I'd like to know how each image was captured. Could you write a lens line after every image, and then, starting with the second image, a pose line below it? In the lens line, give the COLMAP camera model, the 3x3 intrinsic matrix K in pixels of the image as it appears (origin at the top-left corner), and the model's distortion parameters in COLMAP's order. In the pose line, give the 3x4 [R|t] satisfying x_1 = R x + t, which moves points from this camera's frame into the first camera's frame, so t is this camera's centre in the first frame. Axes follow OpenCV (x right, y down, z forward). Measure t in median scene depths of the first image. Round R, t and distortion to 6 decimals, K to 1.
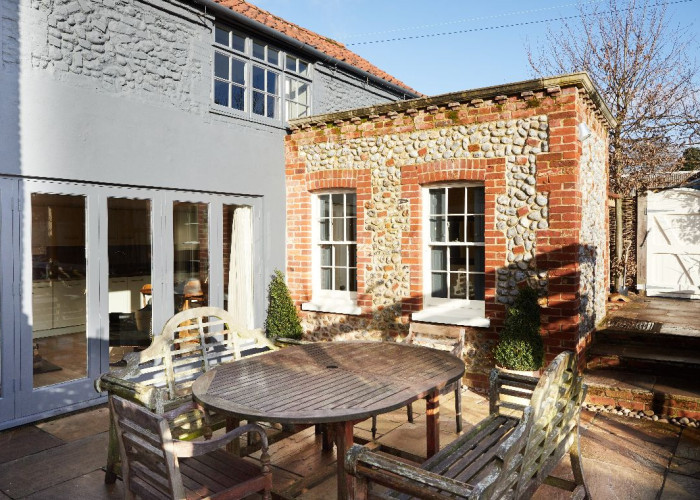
lens RADIAL K [[509.5, 0, 345.4], [0, 509.5, 248.7], [0, 0, 1]] dist [-0.009409, 0.005506]
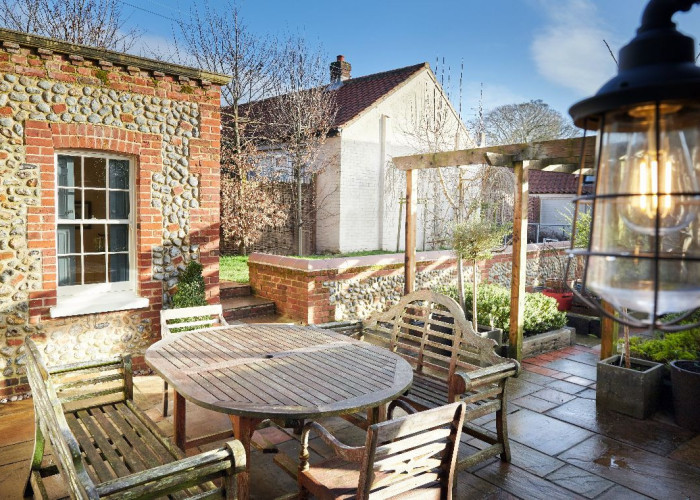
lens RADIAL K [[509.5, 0, 345.7], [0, 509.5, 246.3], [0, 0, 1]] dist [-0.009409, 0.005506]
pose [[0.258960, -0.061077, 0.963955, -0.569821], [0.004840, 0.998068, 0.061939, -0.021320], [-0.965876, -0.011374, 0.258755, 0.386064]]
